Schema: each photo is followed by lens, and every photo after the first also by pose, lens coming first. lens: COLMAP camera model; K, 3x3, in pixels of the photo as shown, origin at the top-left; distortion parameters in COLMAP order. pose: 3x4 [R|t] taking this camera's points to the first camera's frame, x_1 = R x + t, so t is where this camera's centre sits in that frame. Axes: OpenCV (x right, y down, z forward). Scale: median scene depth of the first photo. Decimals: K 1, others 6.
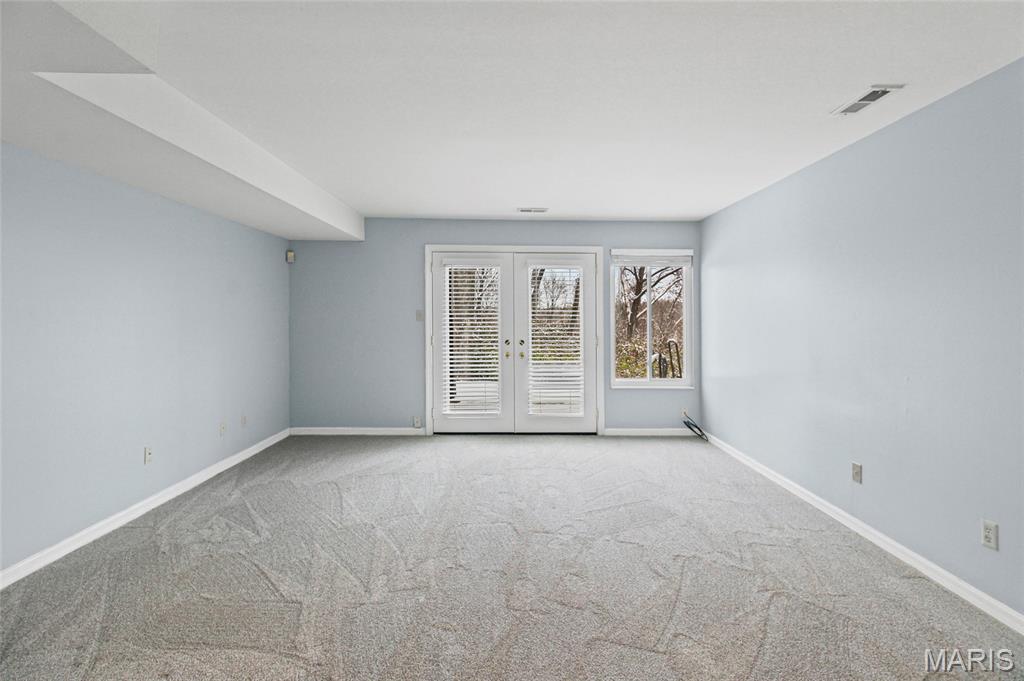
lens RADIAL K [[476.1, 0, 521.0], [0, 476.1, 334.1], [0, 0, 1]] dist [-0.001730, -0.002433]
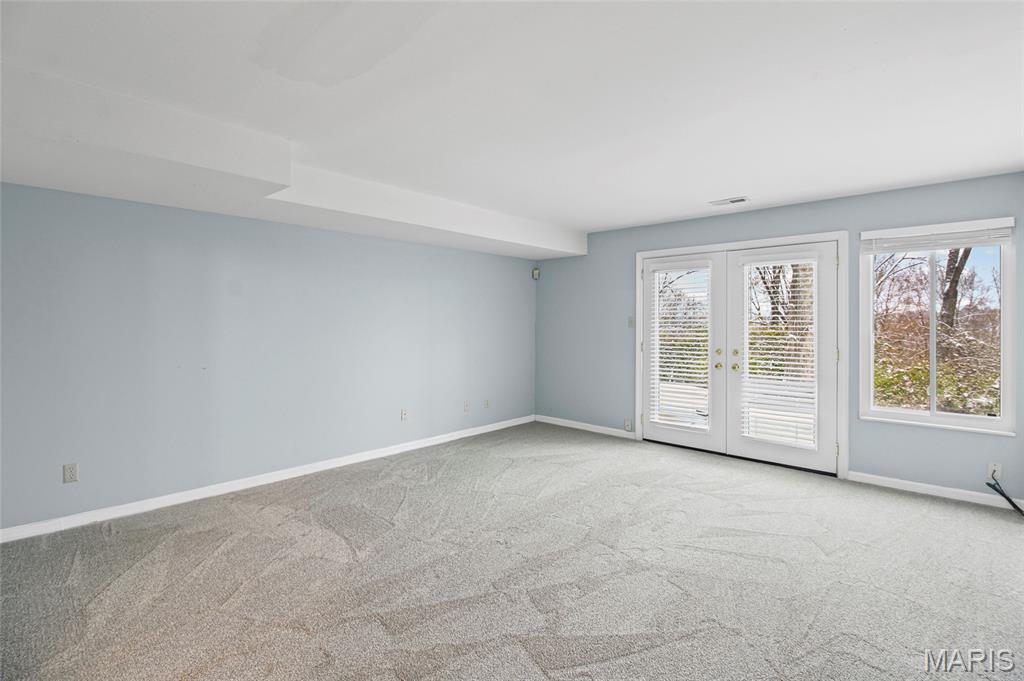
lens RADIAL K [[476.1, 0, 522.7], [0, 476.1, 337.2], [0, 0, 1]] dist [-0.001730, -0.002433]
pose [[0.725019, 0.019119, -0.688464, 0.327449], [-0.023116, 0.999727, 0.003419, -0.004391], [0.688341, 0.013436, 0.725263, 0.095983]]
